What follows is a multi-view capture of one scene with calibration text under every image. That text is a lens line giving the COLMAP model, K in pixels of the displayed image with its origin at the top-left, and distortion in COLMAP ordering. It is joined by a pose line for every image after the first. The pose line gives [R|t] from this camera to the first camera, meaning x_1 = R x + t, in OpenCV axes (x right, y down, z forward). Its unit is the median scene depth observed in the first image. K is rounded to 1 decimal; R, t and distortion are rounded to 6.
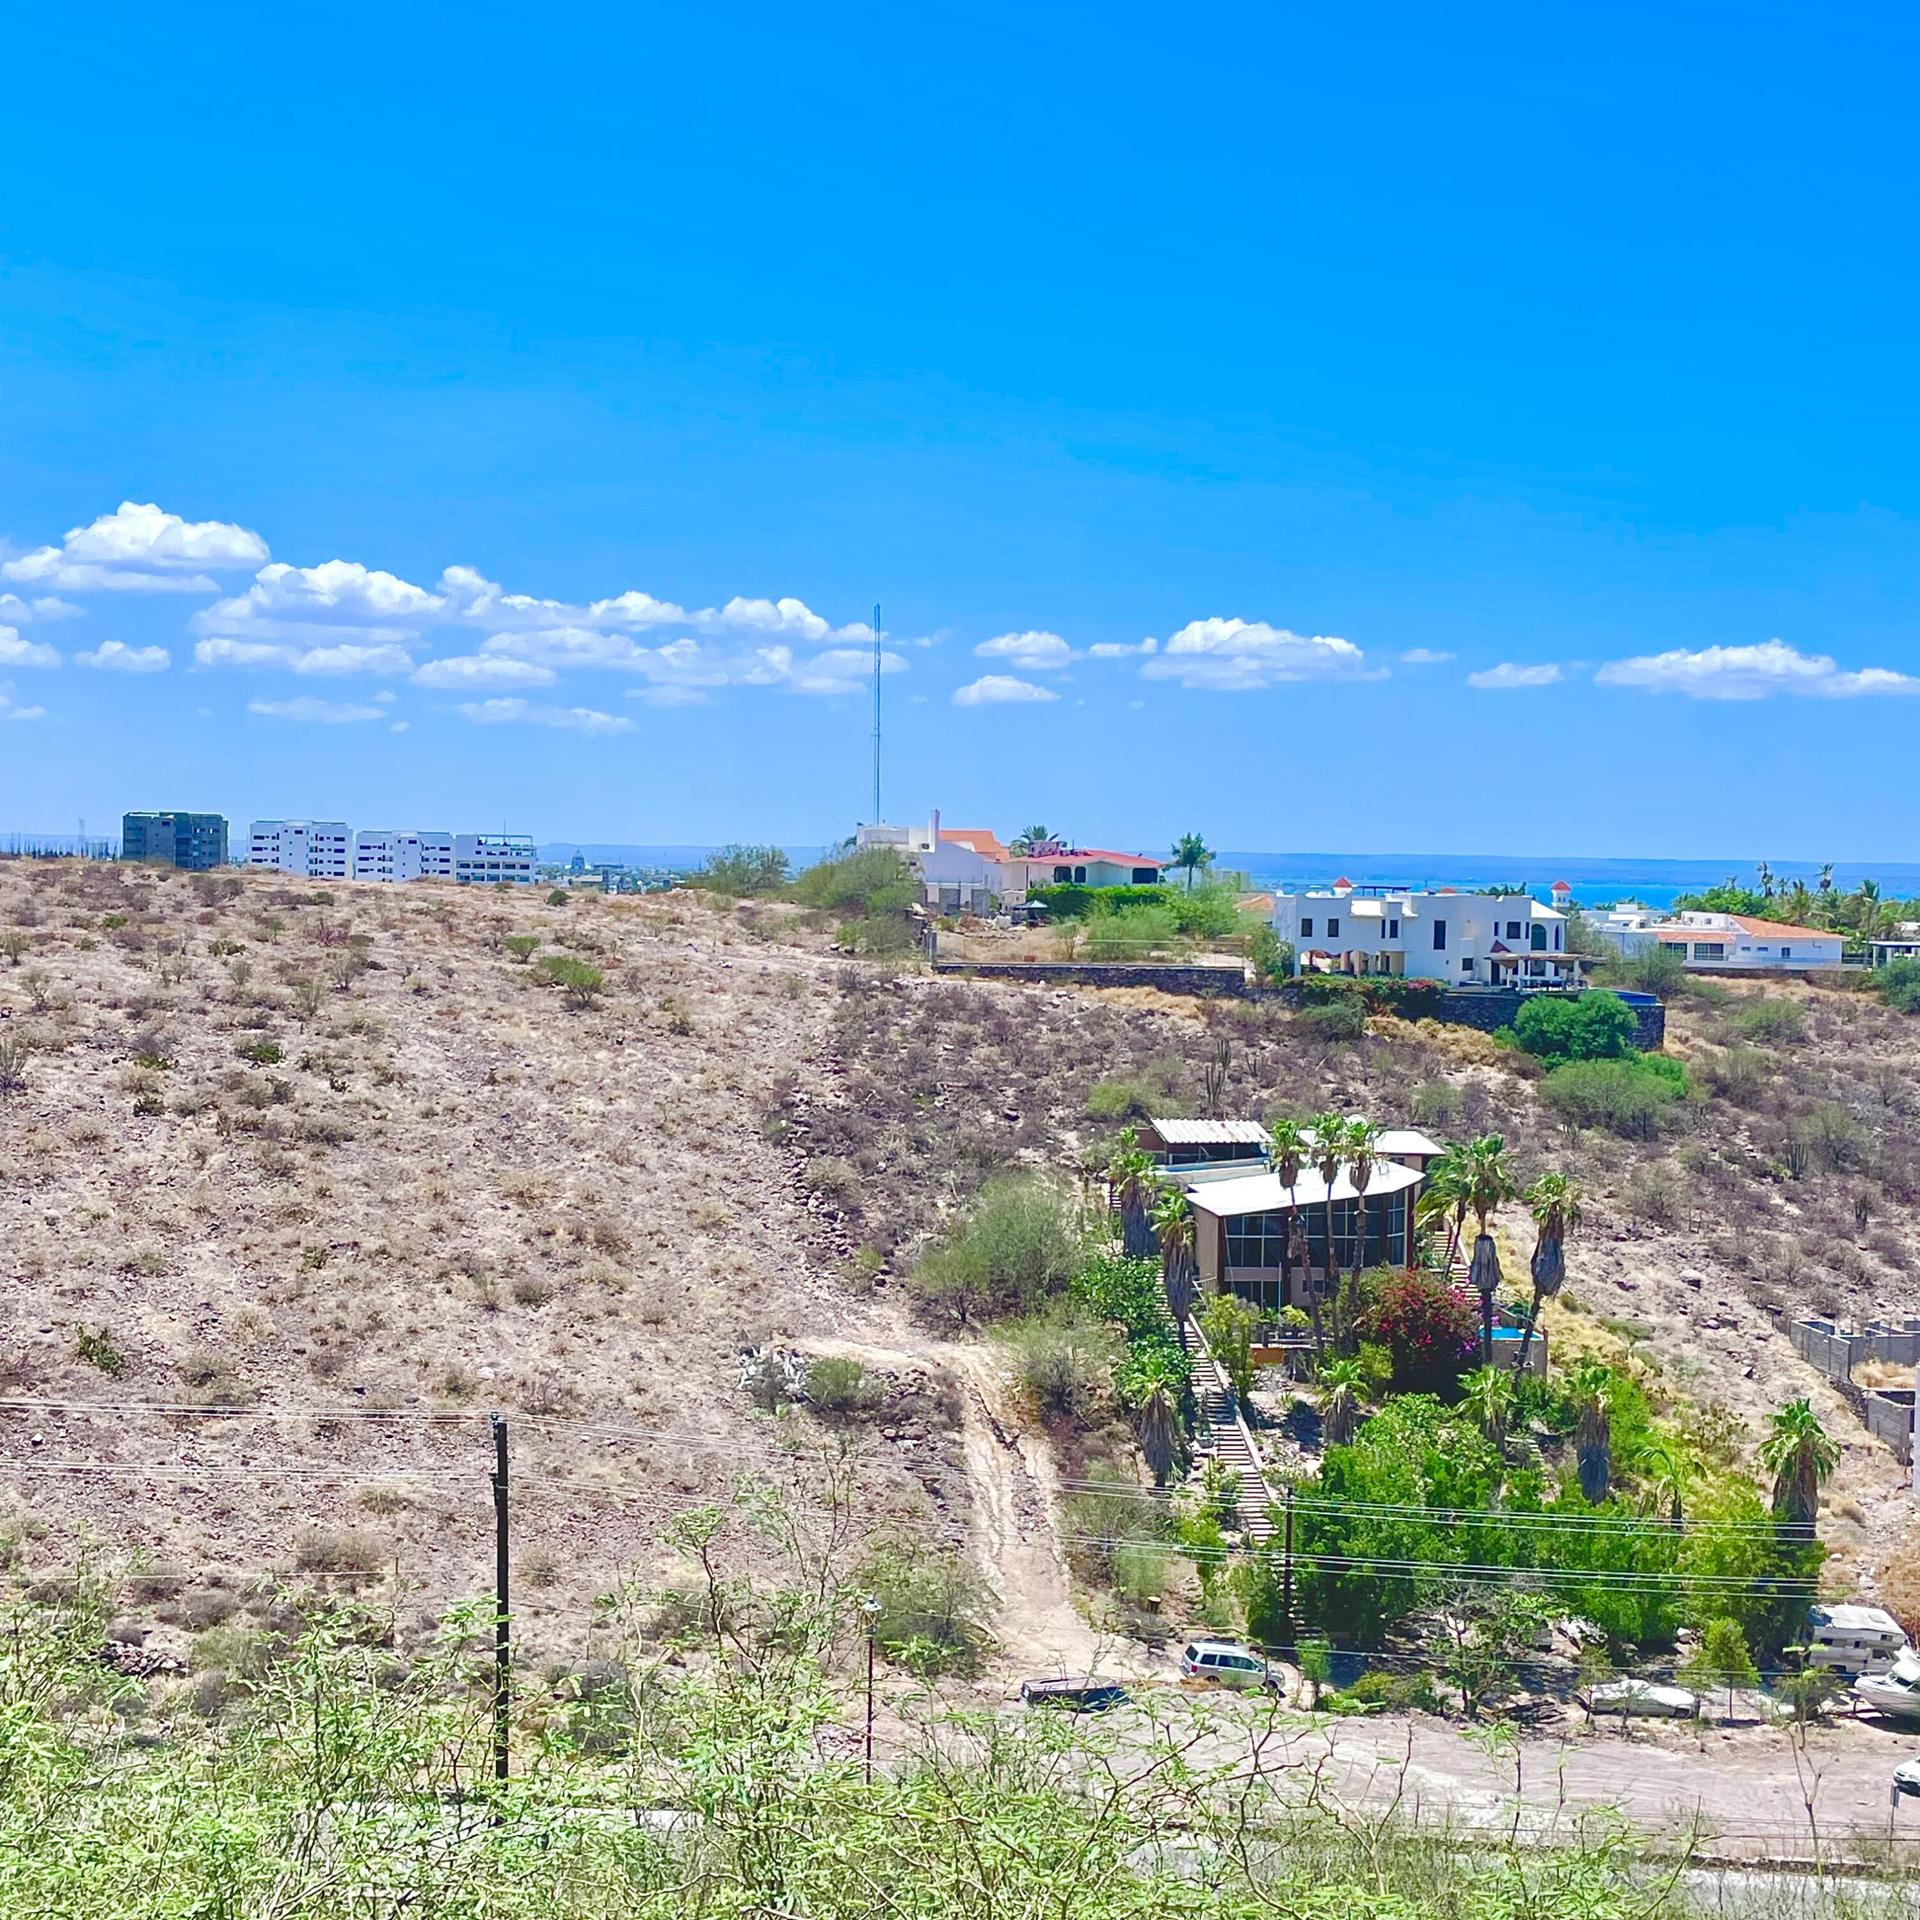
lens RADIAL K [[2827.5, 0, 902.1], [0, 2827.5, 929.1], [0, 0, 1]] dist [0.139901, -0.326031]
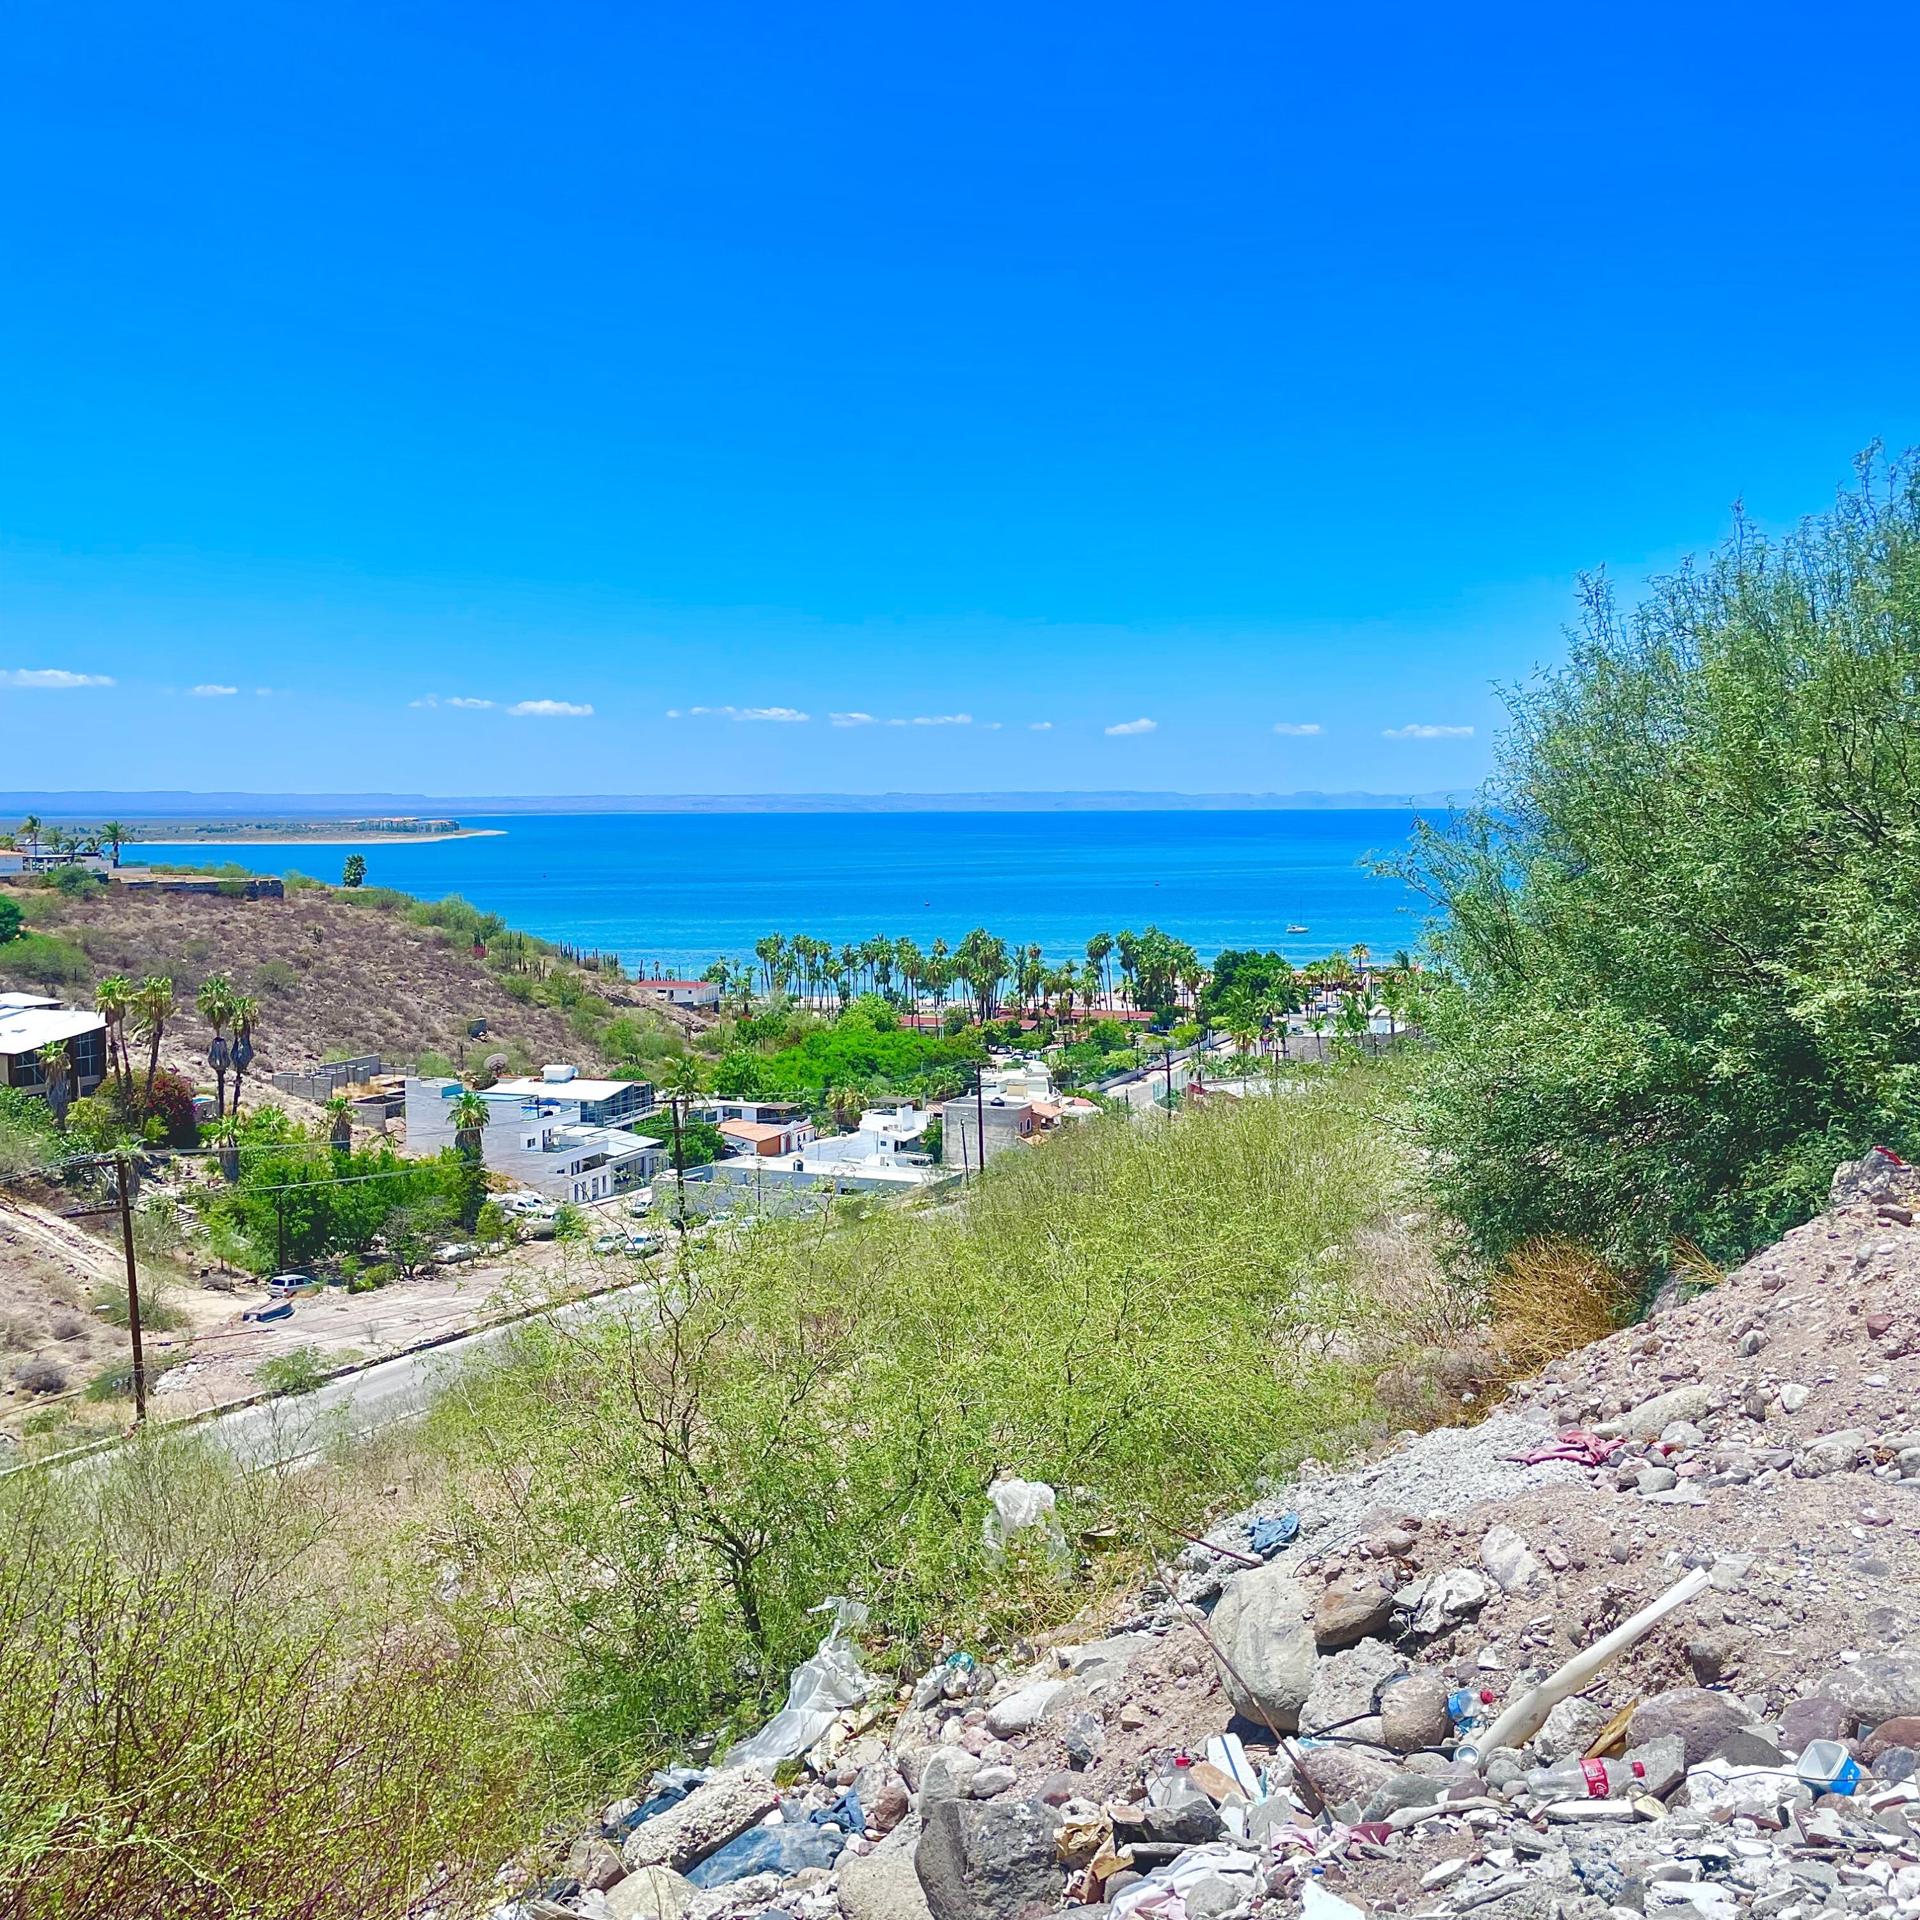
lens RADIAL K [[1991.1, 0, 1052.4], [0, 1991.1, 963.8], [0, 0, 1]] dist [0.015289, -0.015188]
pose [[0.467169, -0.091696, 0.879400, -0.424148], [0.033996, 0.995735, 0.085766, -0.013482], [-0.883514, -0.010171, 0.468294, 0.020091]]
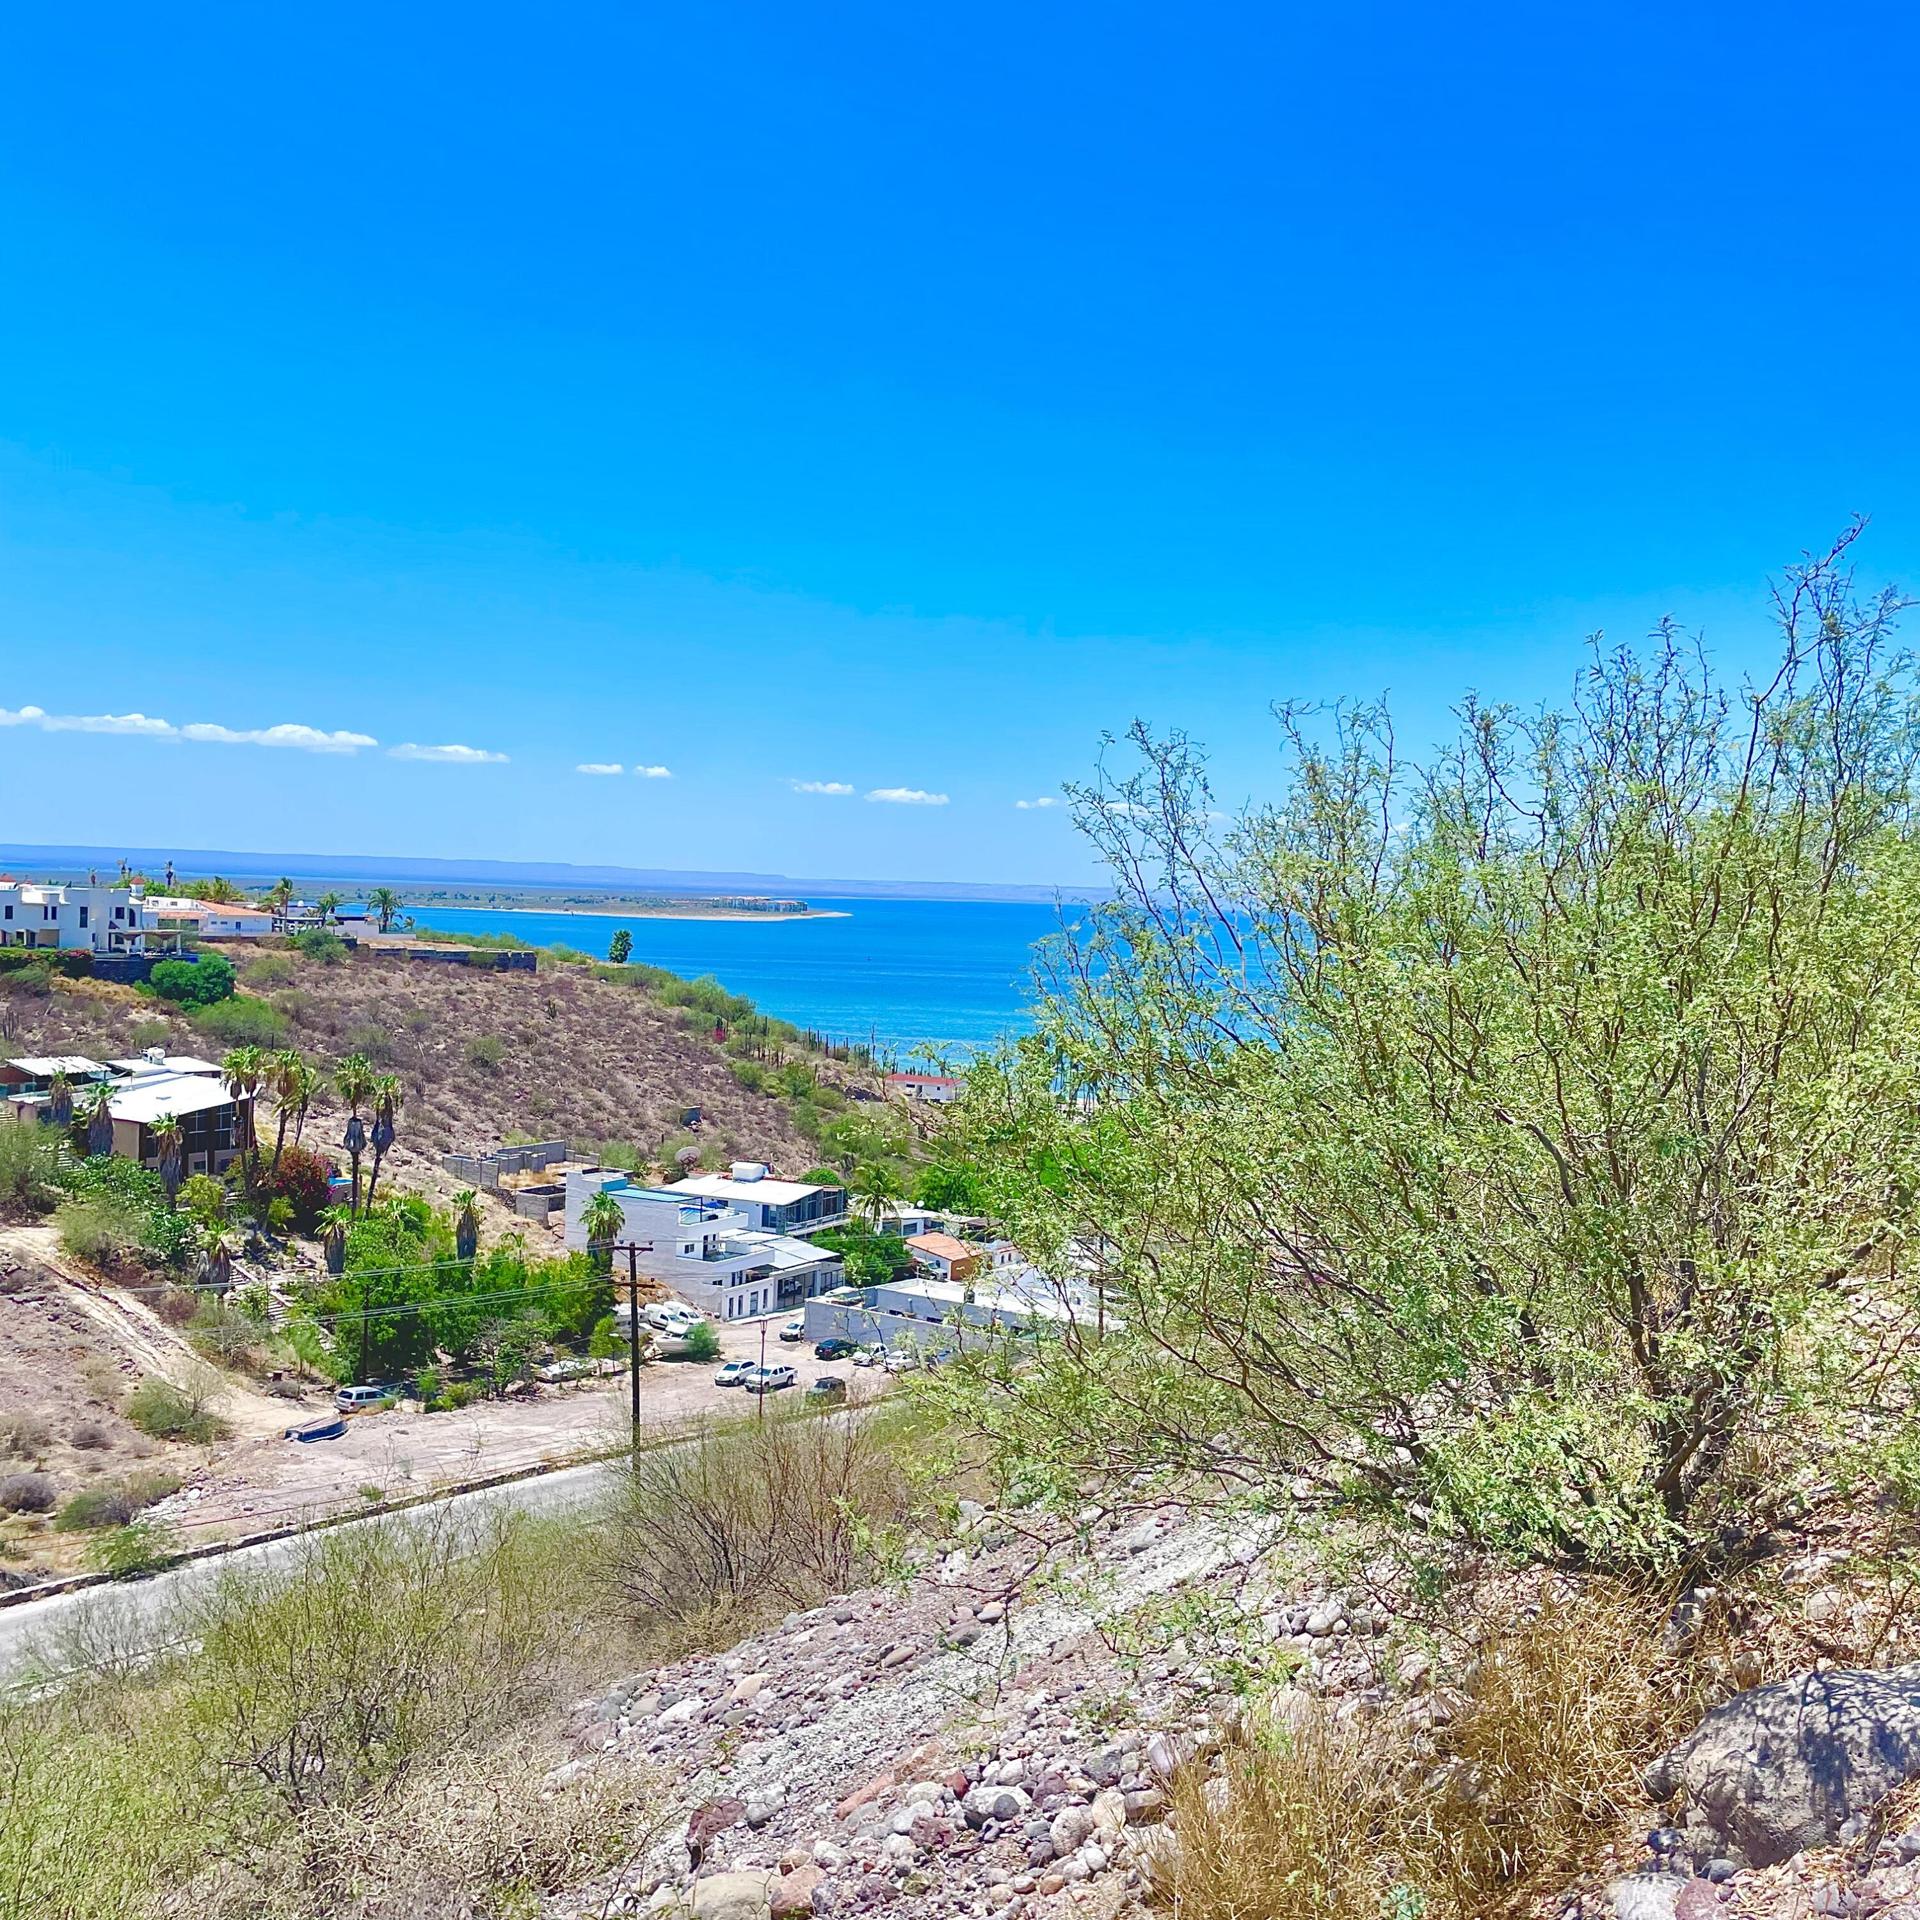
lens RADIAL K [[1991.1, 0, 1052.4], [0, 1991.1, 963.8], [0, 0, 1]] dist [0.015289, -0.015188]
pose [[0.615712, -0.023367, 0.787625, -0.303683], [-0.006018, 0.999392, 0.034354, -0.012087], [-0.787949, -0.025892, 0.615196, 0.020501]]
